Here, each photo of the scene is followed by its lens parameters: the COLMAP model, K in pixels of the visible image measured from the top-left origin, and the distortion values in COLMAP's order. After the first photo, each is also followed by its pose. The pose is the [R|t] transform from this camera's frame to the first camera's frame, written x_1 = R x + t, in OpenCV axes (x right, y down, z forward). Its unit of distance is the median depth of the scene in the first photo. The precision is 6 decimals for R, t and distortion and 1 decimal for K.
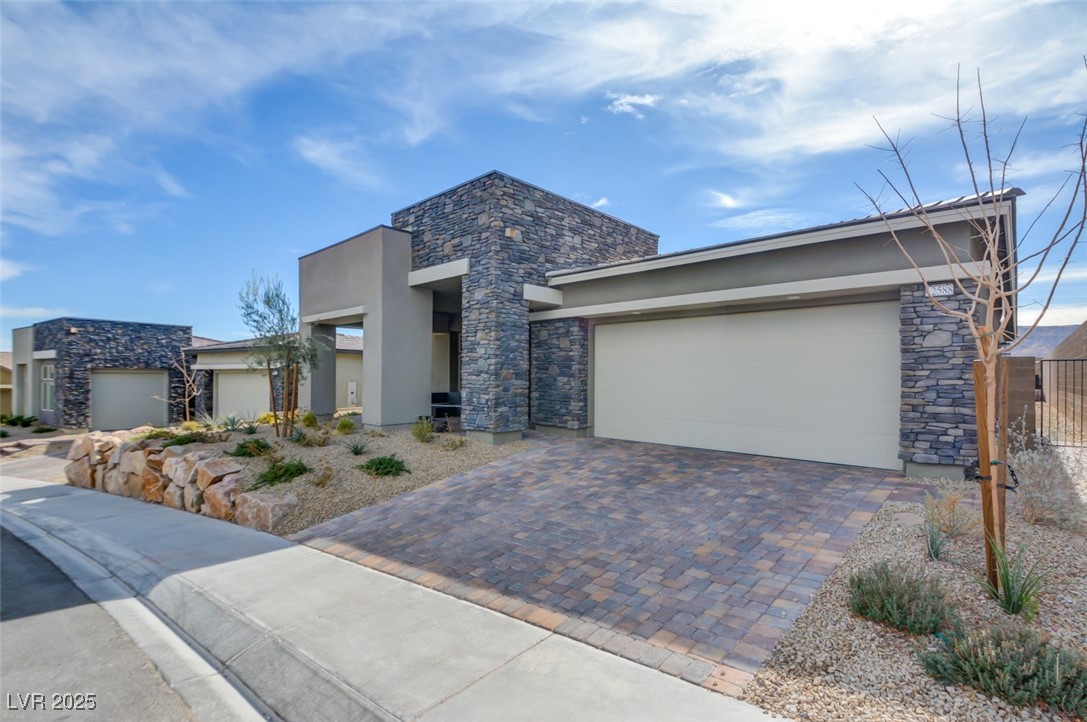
lens RADIAL K [[522.3, 0, 542.5], [0, 522.3, 364.4], [0, 0, 1]] dist [-0.004320, -0.010985]
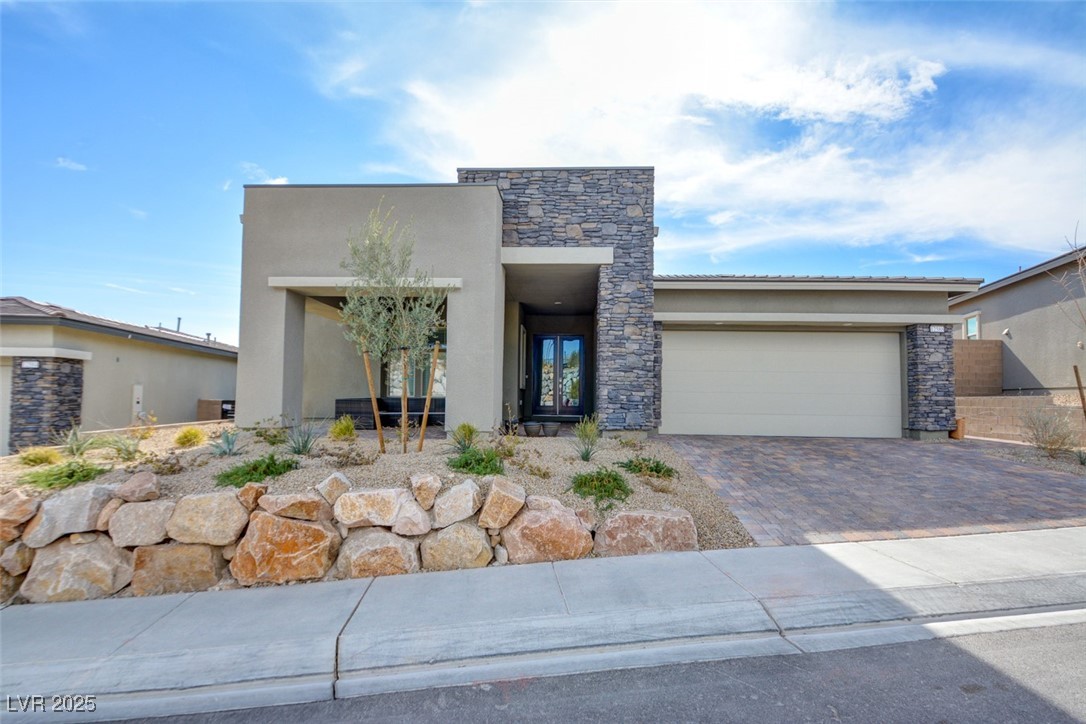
lens RADIAL K [[521.8, 0, 540.5], [0, 521.8, 367.0], [0, 0, 1]] dist [-0.004320, -0.010985]
pose [[0.737593, 0.047080, 0.673603, -0.877863], [-0.022467, 0.998725, -0.045203, 0.058573], [-0.674872, 0.018207, 0.737710, 0.403132]]
